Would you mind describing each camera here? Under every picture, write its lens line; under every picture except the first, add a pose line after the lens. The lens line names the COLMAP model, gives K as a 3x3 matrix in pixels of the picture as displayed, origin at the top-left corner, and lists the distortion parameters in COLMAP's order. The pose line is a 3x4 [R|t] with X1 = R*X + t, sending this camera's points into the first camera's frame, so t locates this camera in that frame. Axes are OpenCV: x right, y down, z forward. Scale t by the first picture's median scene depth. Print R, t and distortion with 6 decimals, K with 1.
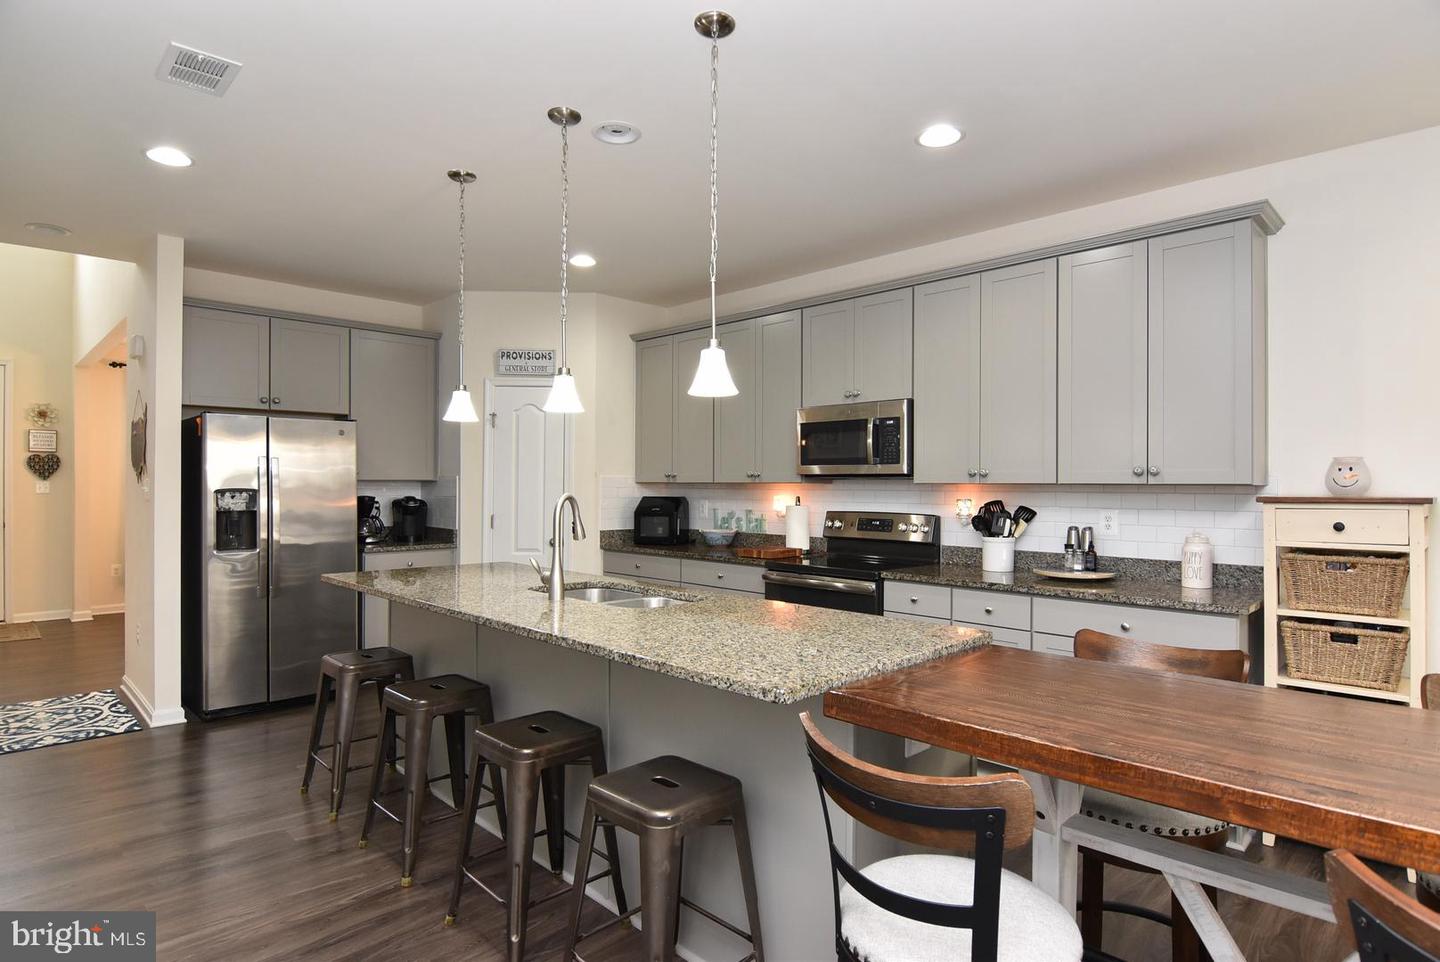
lens RADIAL K [[771.3, 0, 721.4], [0, 771.3, 482.6], [0, 0, 1]] dist [-0.003532, -0.010452]
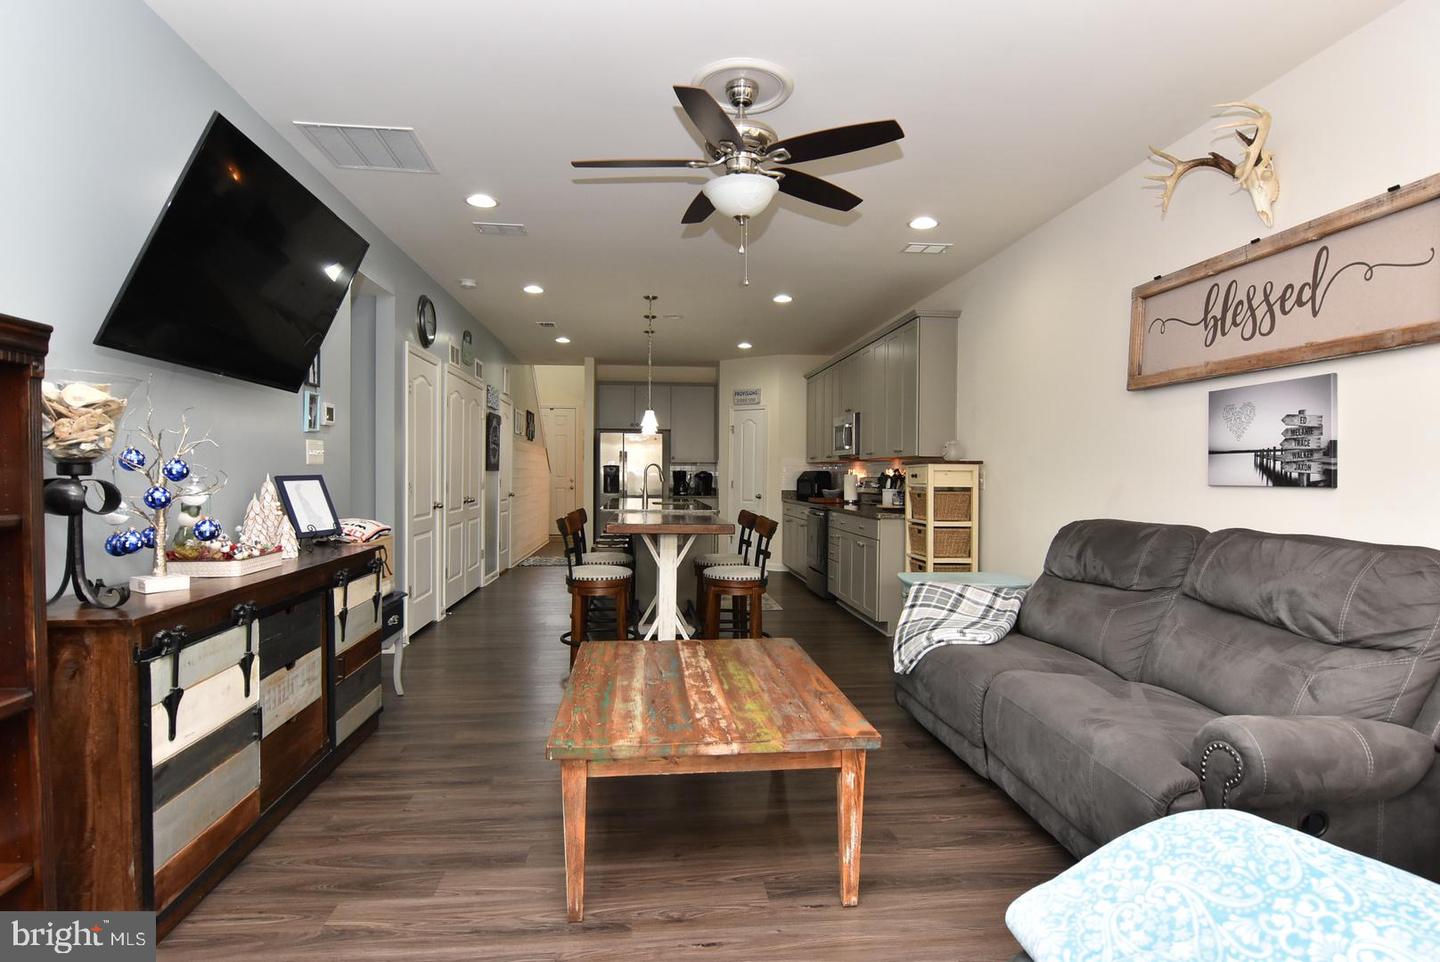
lens RADIAL K [[771.3, 0, 726.9], [0, 771.3, 480.2], [0, 0, 1]] dist [-0.003532, -0.010452]
pose [[0.781728, 0.006524, -0.623585, 1.146096], [-0.001808, 0.999965, 0.008196, 0.036104], [0.623616, -0.005280, 0.781713, -0.616751]]
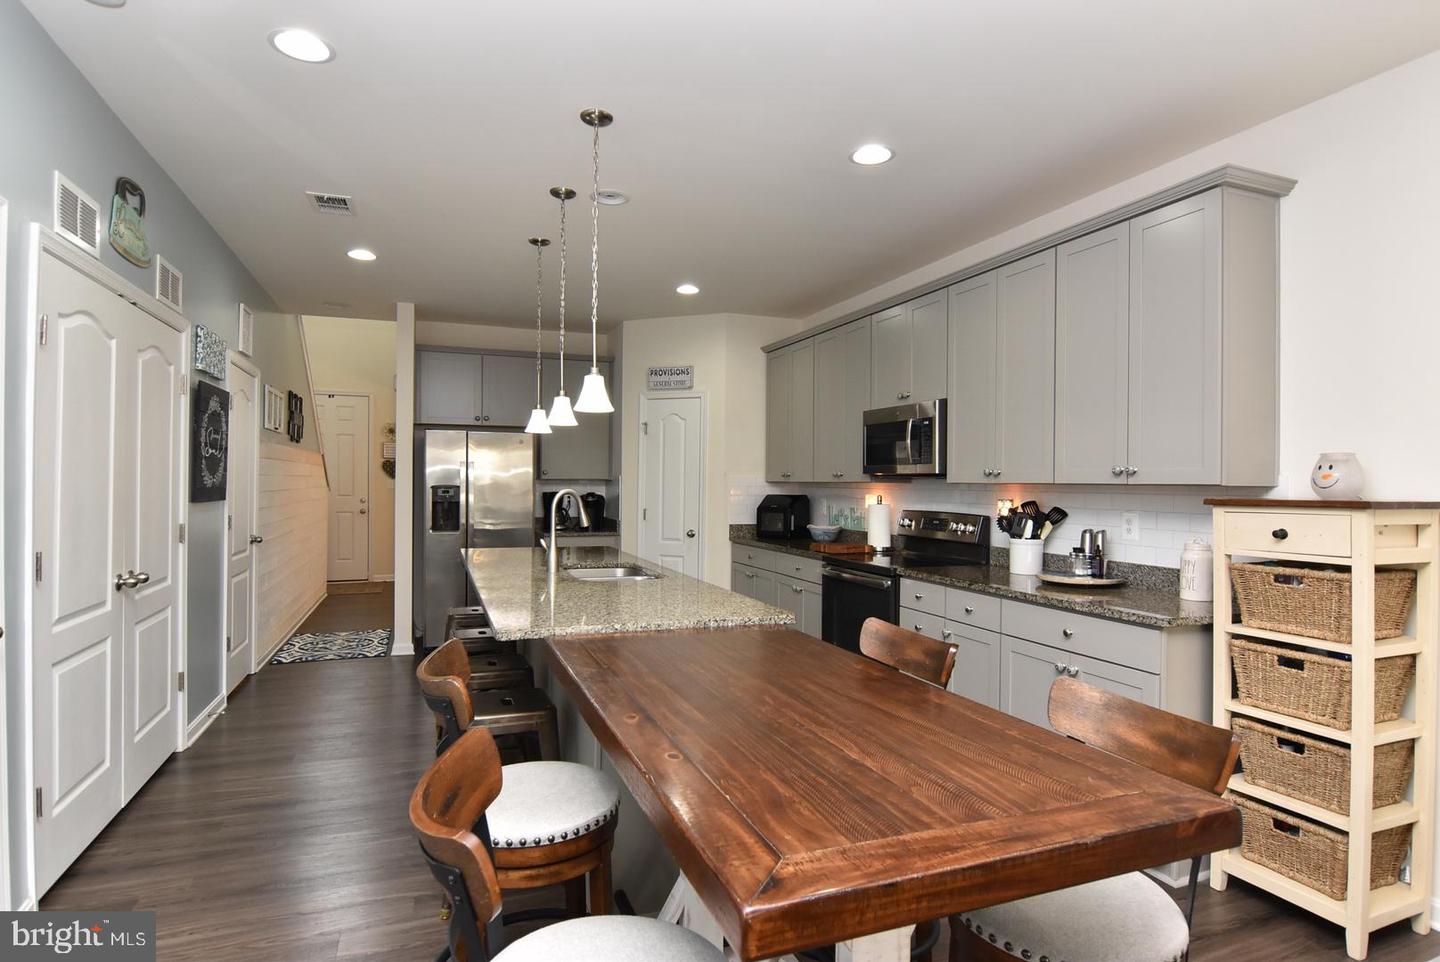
lens RADIAL K [[771.3, 0, 718.7], [0, 771.3, 482.3], [0, 0, 1]] dist [-0.003532, -0.010452]
pose [[0.911509, 0.003109, -0.411269, 0.393239], [-0.003086, 0.999995, 0.000719, 0.000324], [0.411269, 0.000614, 0.911514, -0.038364]]
